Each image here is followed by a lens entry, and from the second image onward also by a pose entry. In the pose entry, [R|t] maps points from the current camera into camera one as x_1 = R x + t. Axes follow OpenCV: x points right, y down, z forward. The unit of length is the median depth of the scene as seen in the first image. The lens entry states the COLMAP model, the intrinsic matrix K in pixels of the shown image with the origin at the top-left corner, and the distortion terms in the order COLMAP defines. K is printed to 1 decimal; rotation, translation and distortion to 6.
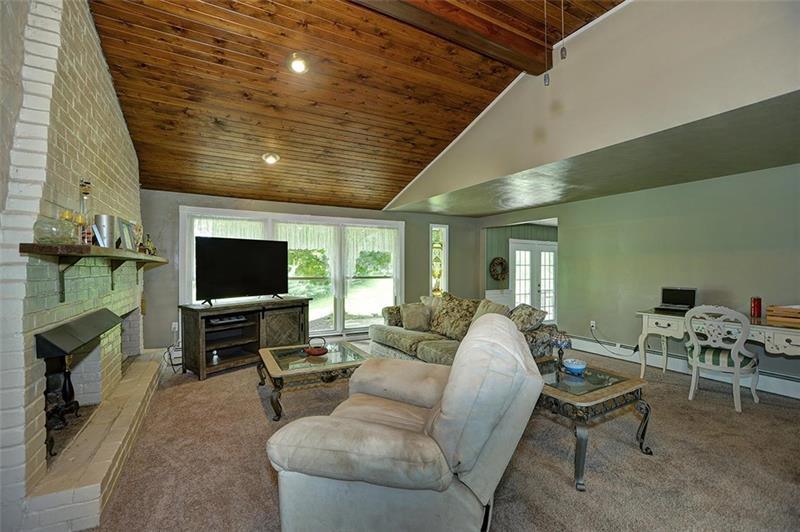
lens RADIAL K [[352.9, 0, 396.9], [0, 352.9, 267.6], [0, 0, 1]] dist [-0.029583, 0.000015]
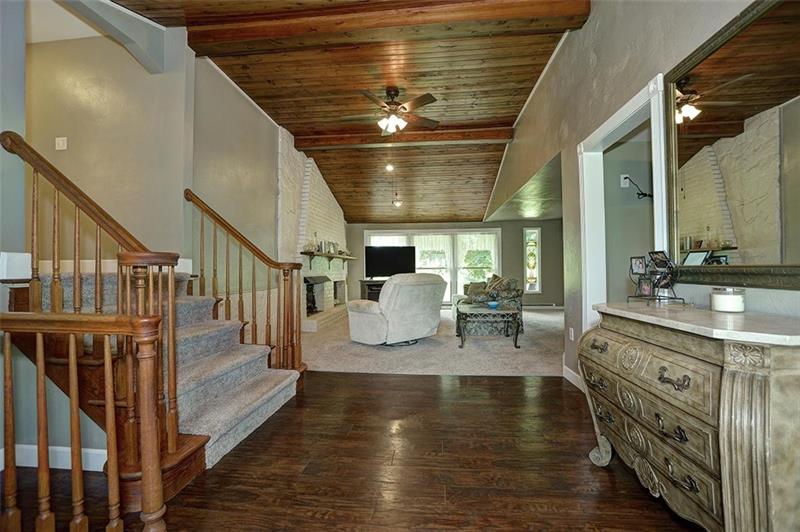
lens RADIAL K [[352.9, 0, 401.7], [0, 352.9, 264.4], [0, 0, 1]] dist [-0.029583, 0.000015]
pose [[0.829136, -0.008370, -0.558984, 0.610473], [0.003812, 0.999949, -0.009319, 0.032609], [0.559034, 0.005596, 0.829126, -0.487022]]
